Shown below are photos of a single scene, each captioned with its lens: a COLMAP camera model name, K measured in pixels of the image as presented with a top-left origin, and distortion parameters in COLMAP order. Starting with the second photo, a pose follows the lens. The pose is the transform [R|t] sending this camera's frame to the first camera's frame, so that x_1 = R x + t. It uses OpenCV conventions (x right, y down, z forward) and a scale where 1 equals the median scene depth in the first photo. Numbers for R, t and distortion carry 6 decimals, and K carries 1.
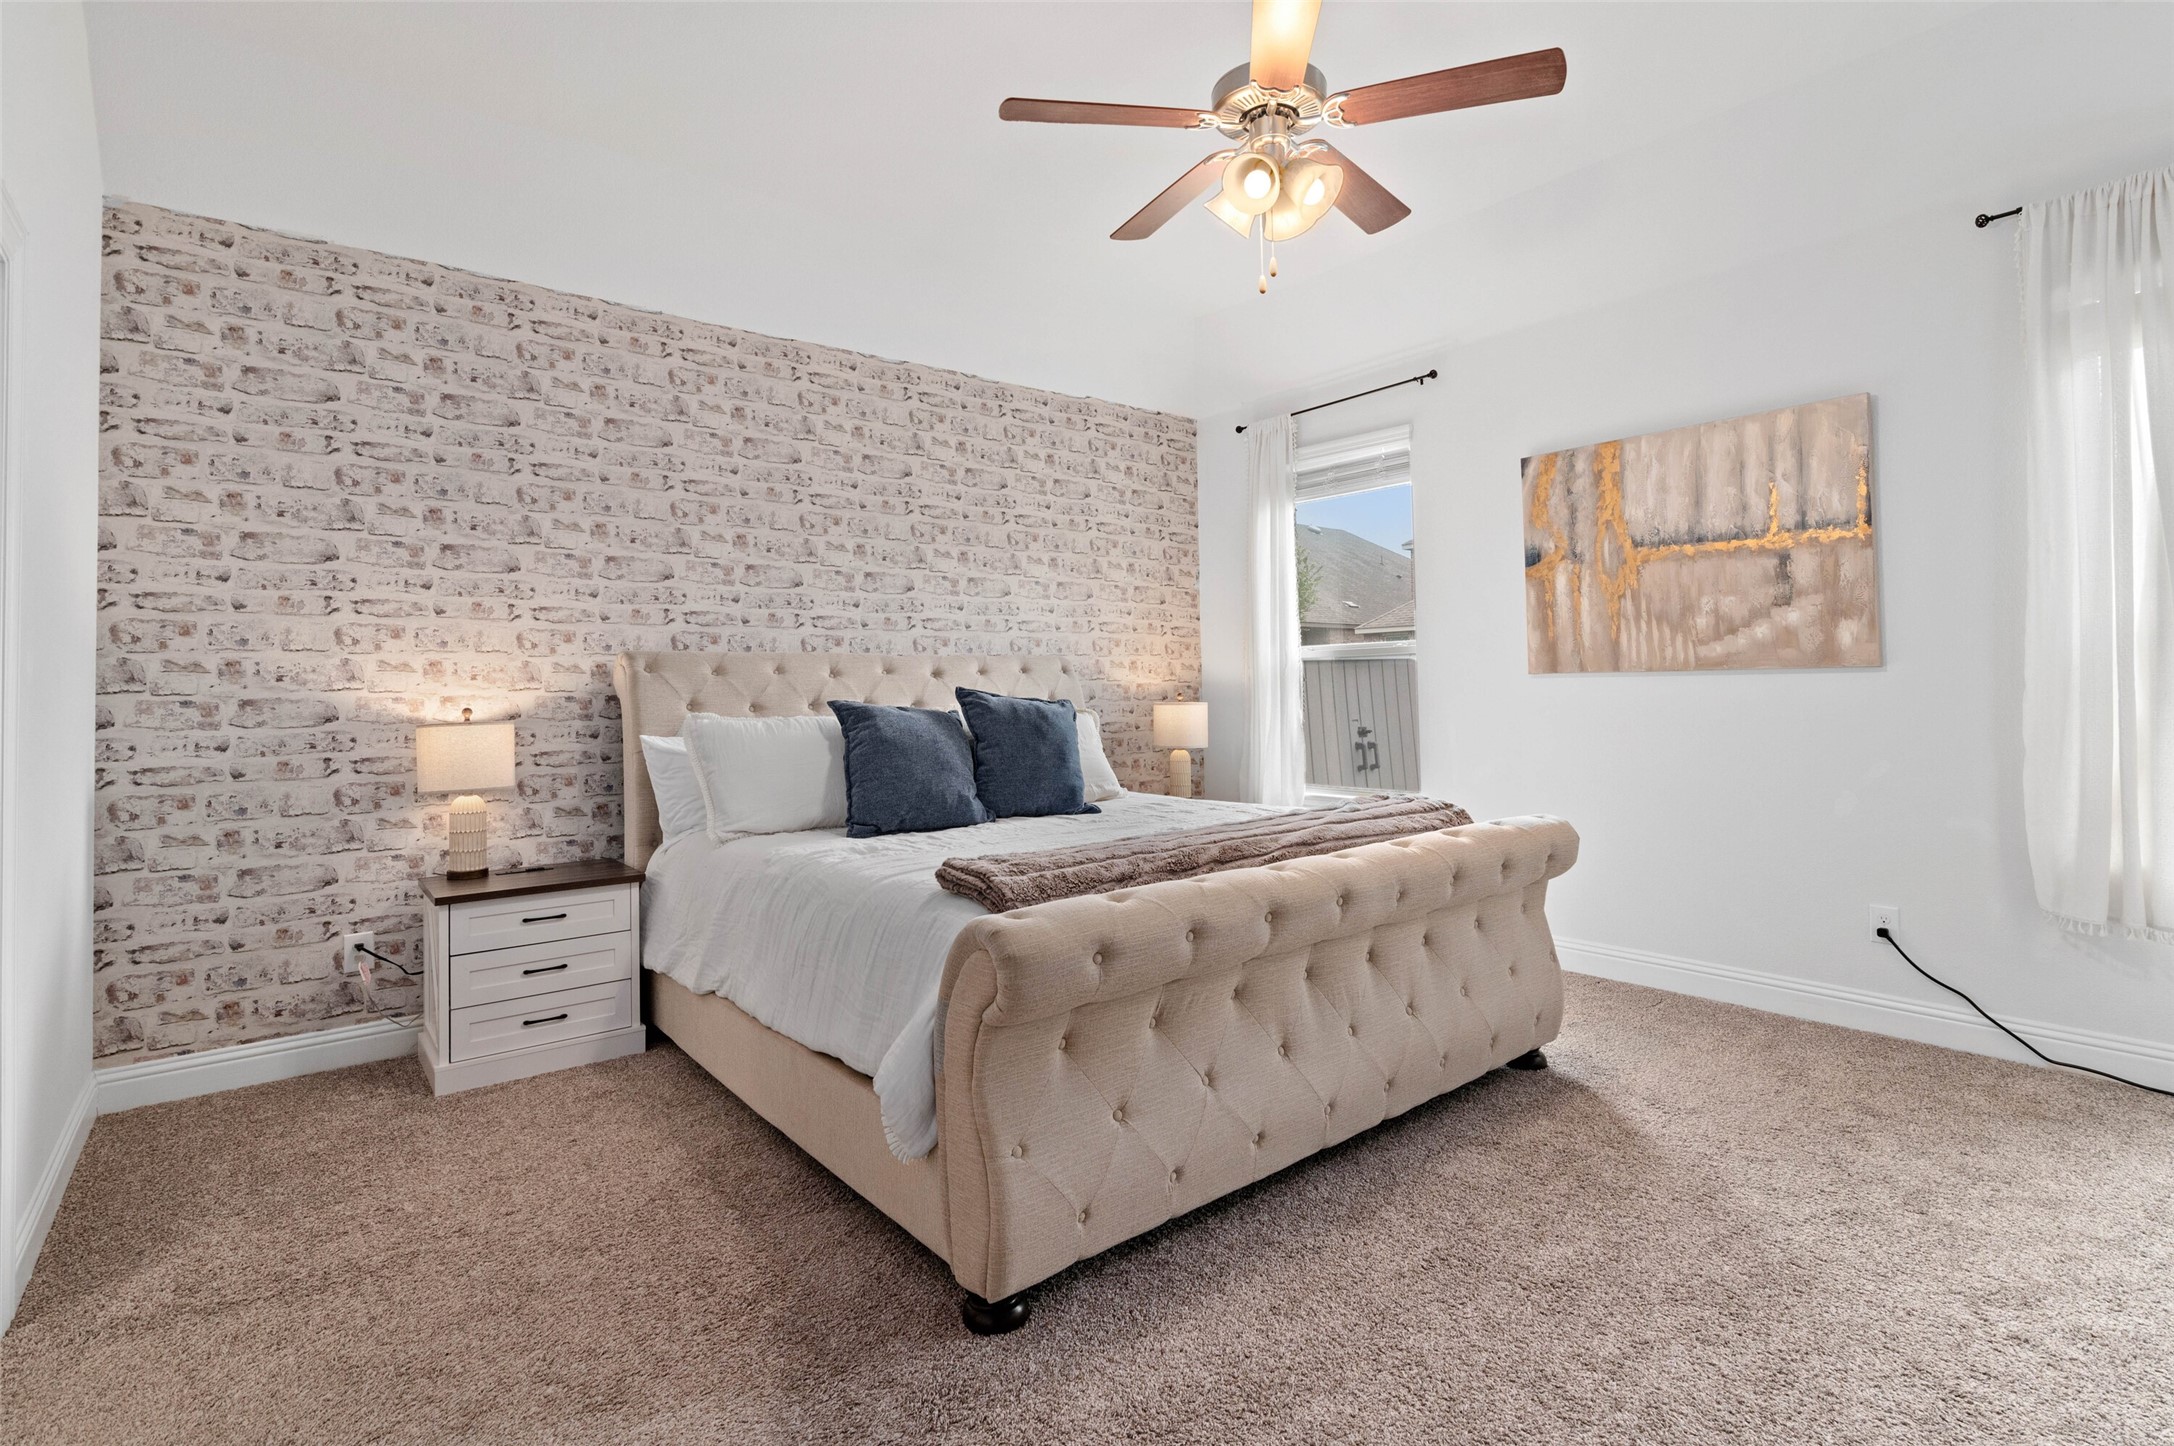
lens RADIAL K [[1006.6, 0, 1002.4], [0, 1006.6, 681.2], [0, 0, 1]] dist [0.002664, 0.000364]
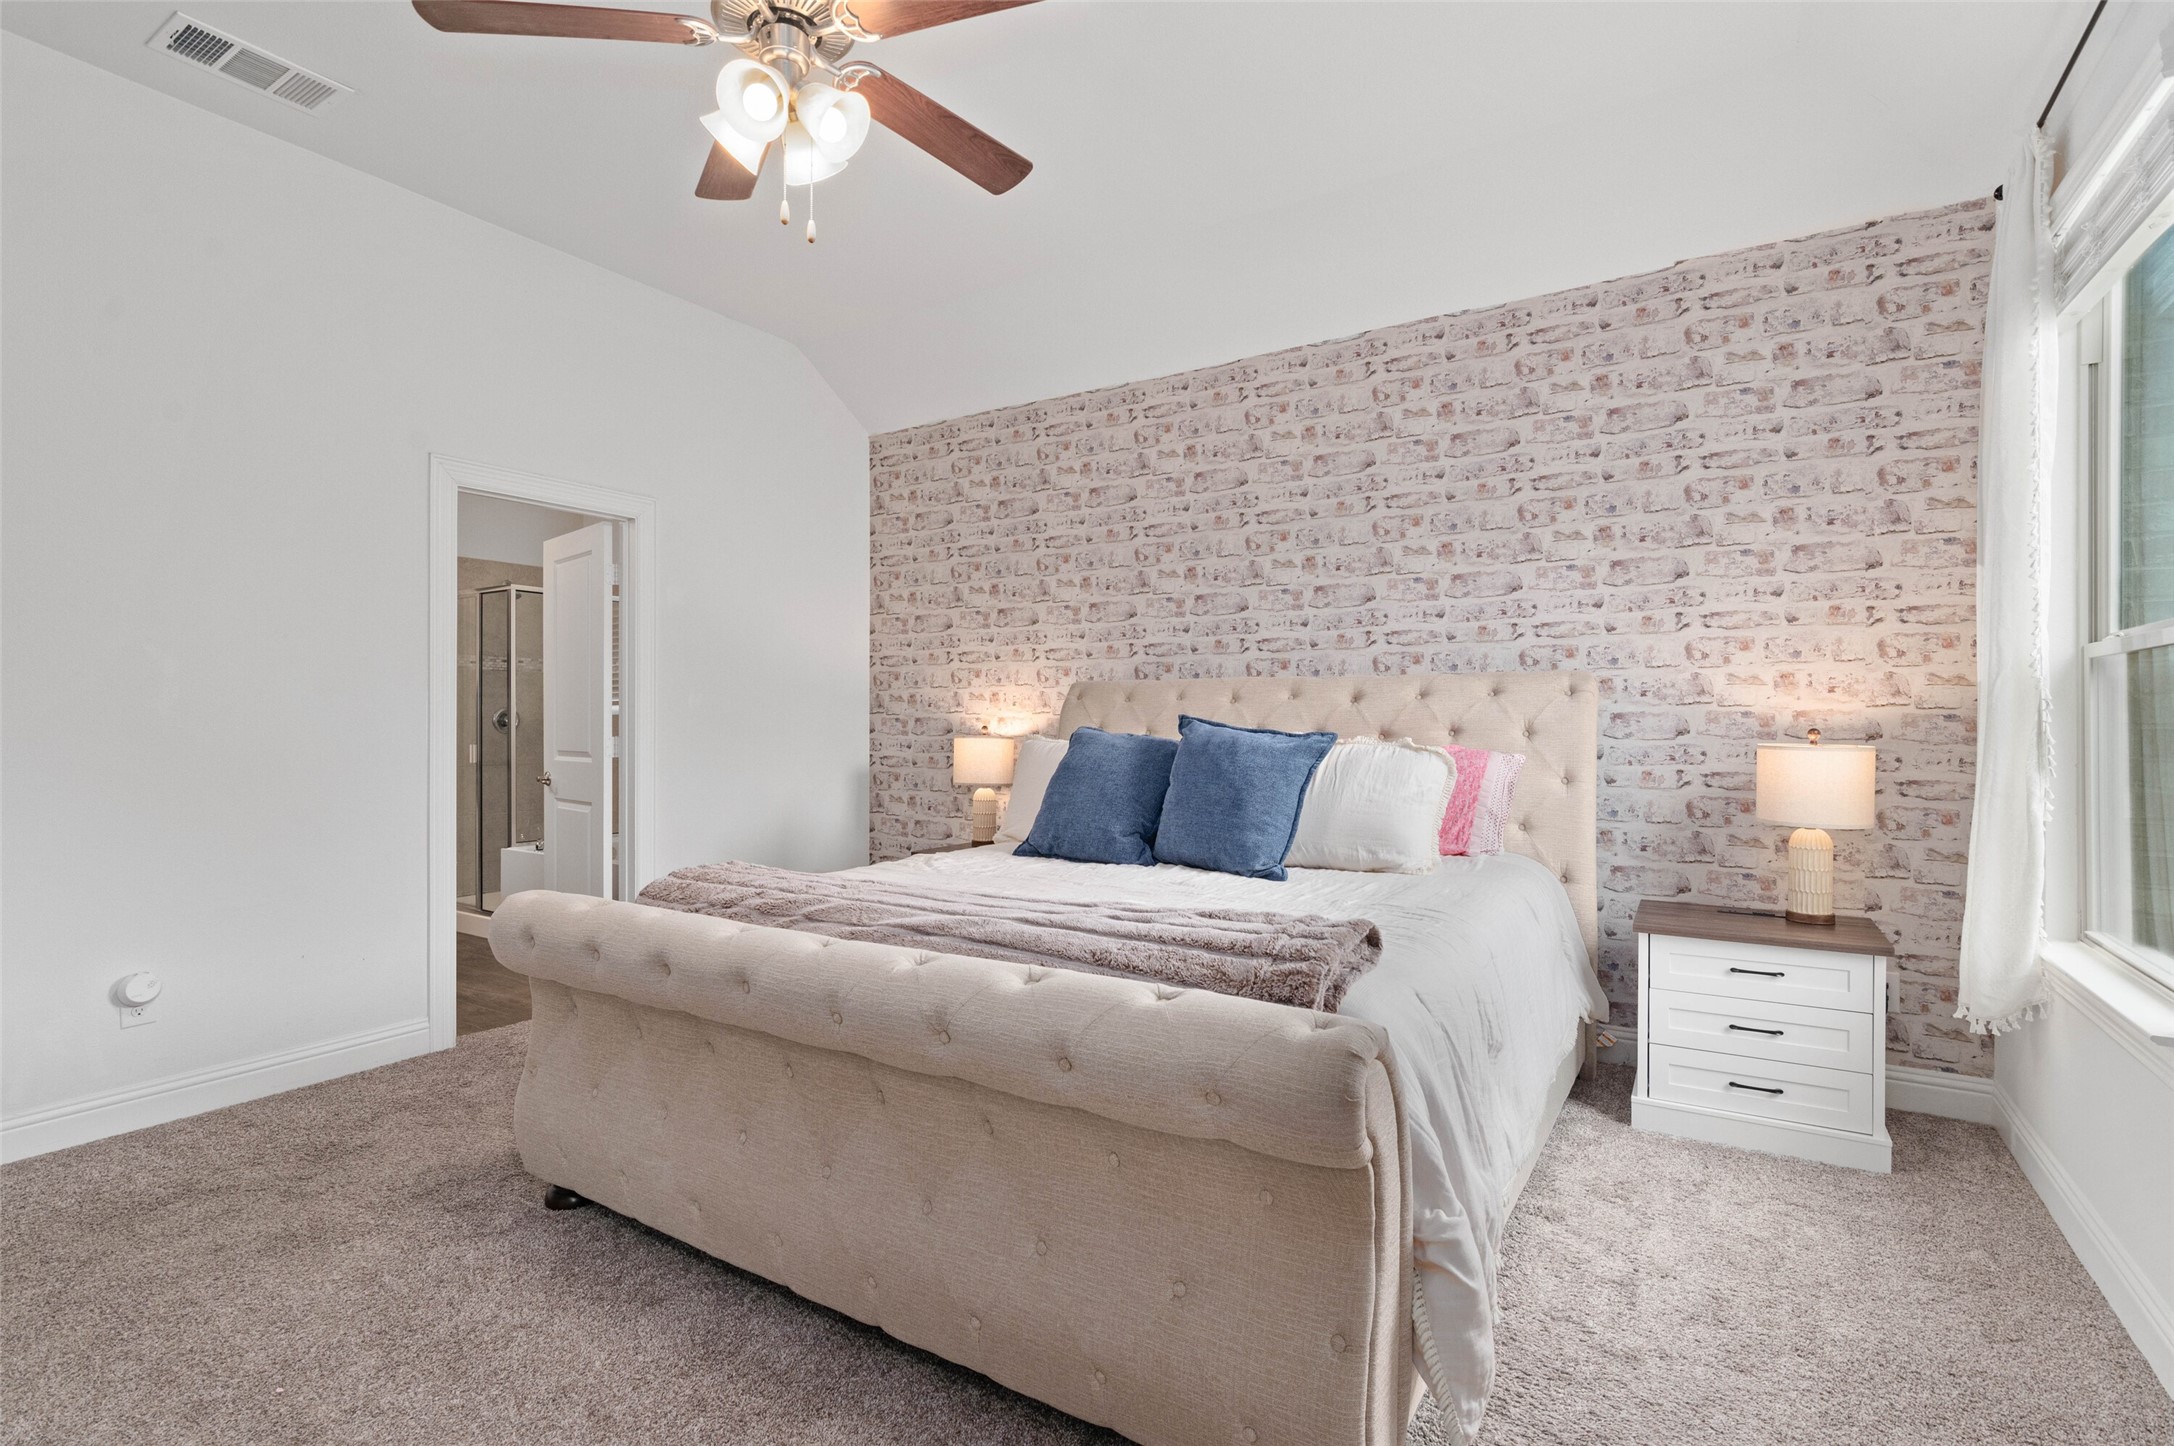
lens RADIAL K [[1012.9, 0, 1083.7], [0, 1012.9, 731.6], [0, 0, 1]] dist [-0.000758, 0.000146]
pose [[0.362513, 0.028759, -0.931535, 0.634098], [0.006340, 0.999425, 0.033323, -0.008955], [0.931957, -0.017986, 0.362122, 0.465156]]
